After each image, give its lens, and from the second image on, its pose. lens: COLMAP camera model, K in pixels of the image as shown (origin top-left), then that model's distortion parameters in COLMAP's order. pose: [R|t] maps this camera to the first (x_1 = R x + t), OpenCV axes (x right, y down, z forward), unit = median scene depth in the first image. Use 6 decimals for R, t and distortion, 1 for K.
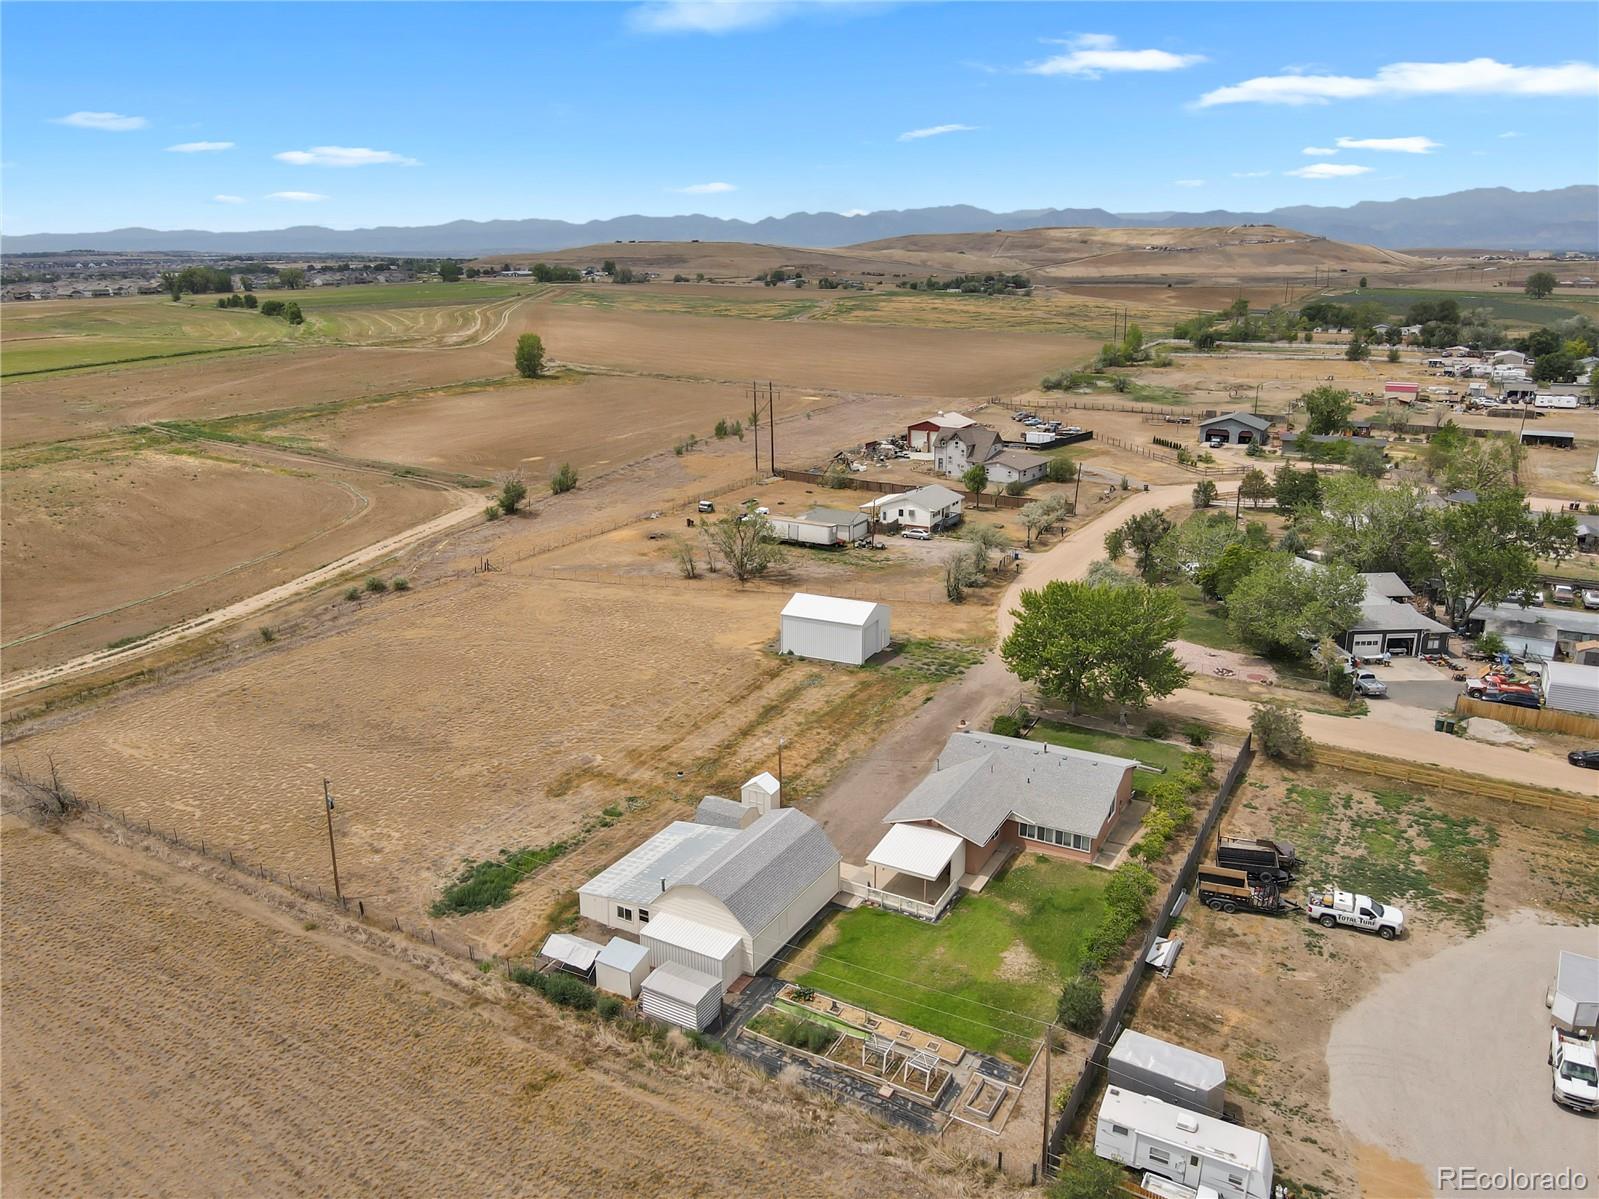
lens RADIAL K [[1175.4, 0, 789.2], [0, 1175.4, 602.2], [0, 0, 1]] dist [0.000778, 0.018772]
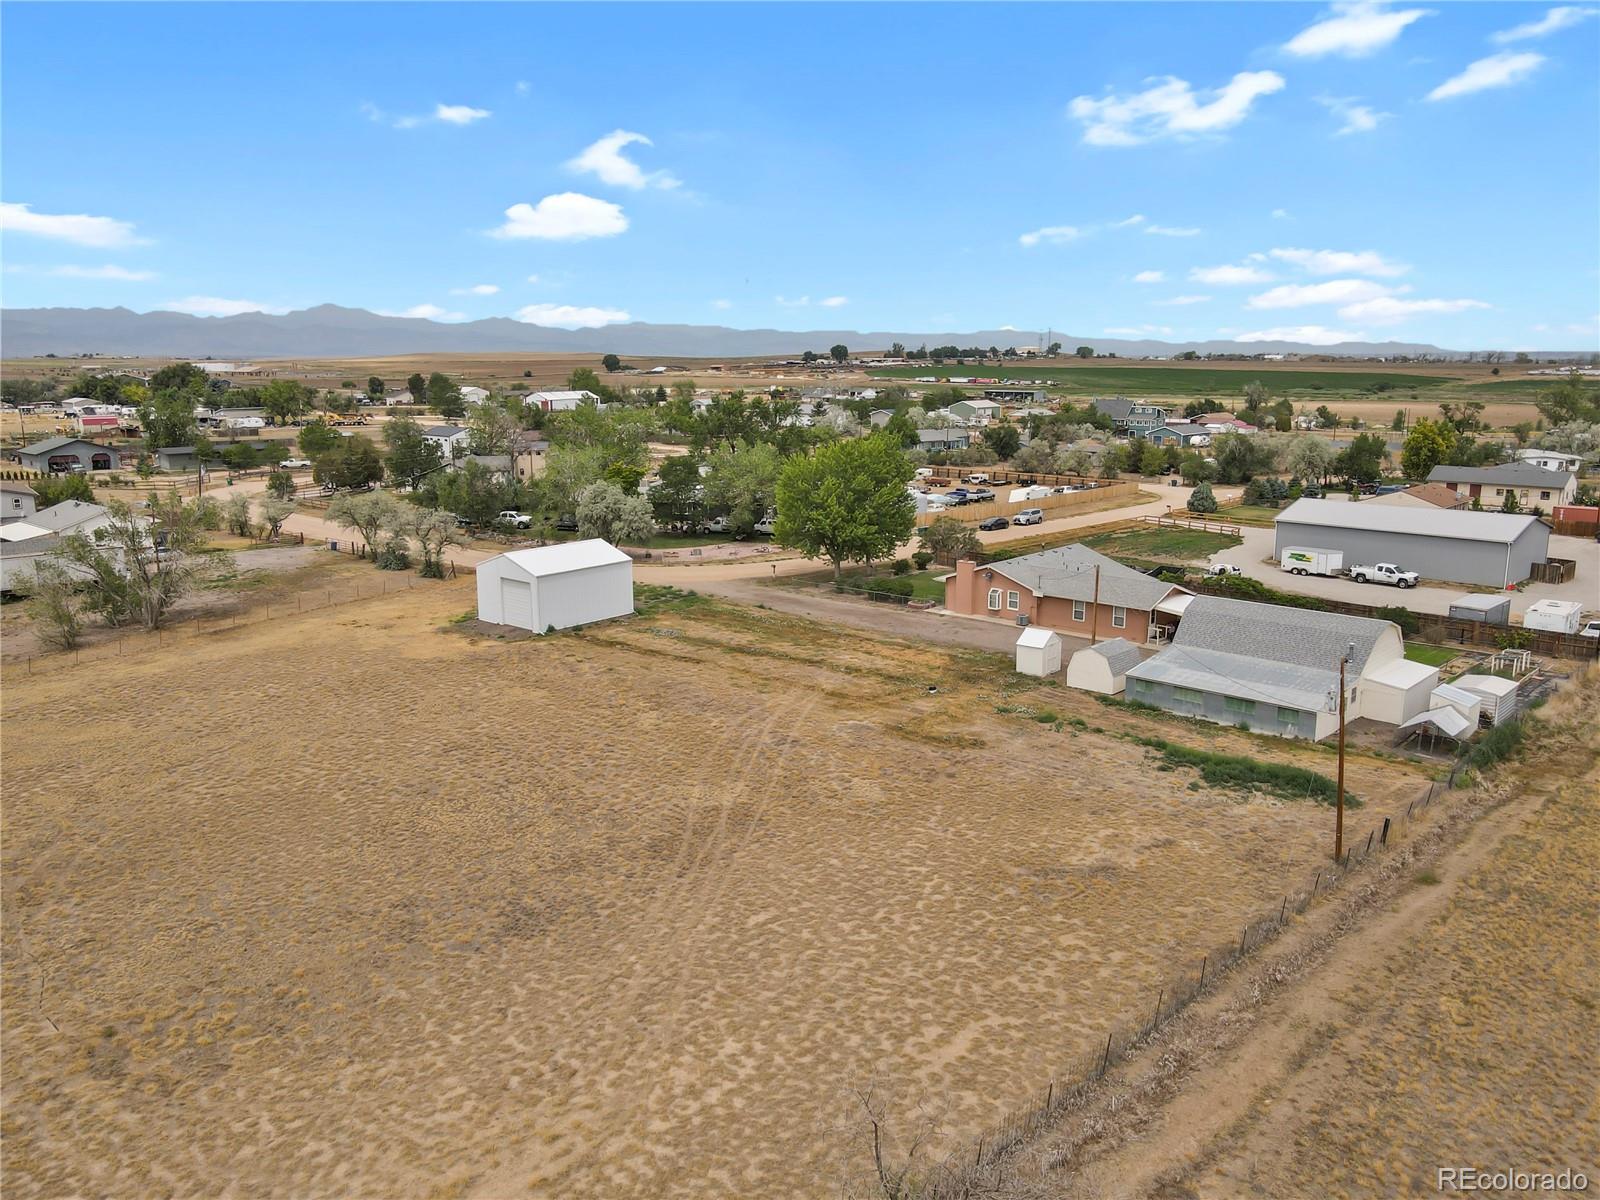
lens RADIAL K [[1176.1, 0, 792.6], [0, 1176.1, 594.5], [0, 0, 1]] dist [0.000778, 0.018772]
pose [[0.244471, -0.185111, 0.951824, -0.919037], [0.280277, 0.953198, 0.113390, -0.024137], [-0.928266, 0.239054, 0.284912, 0.964942]]
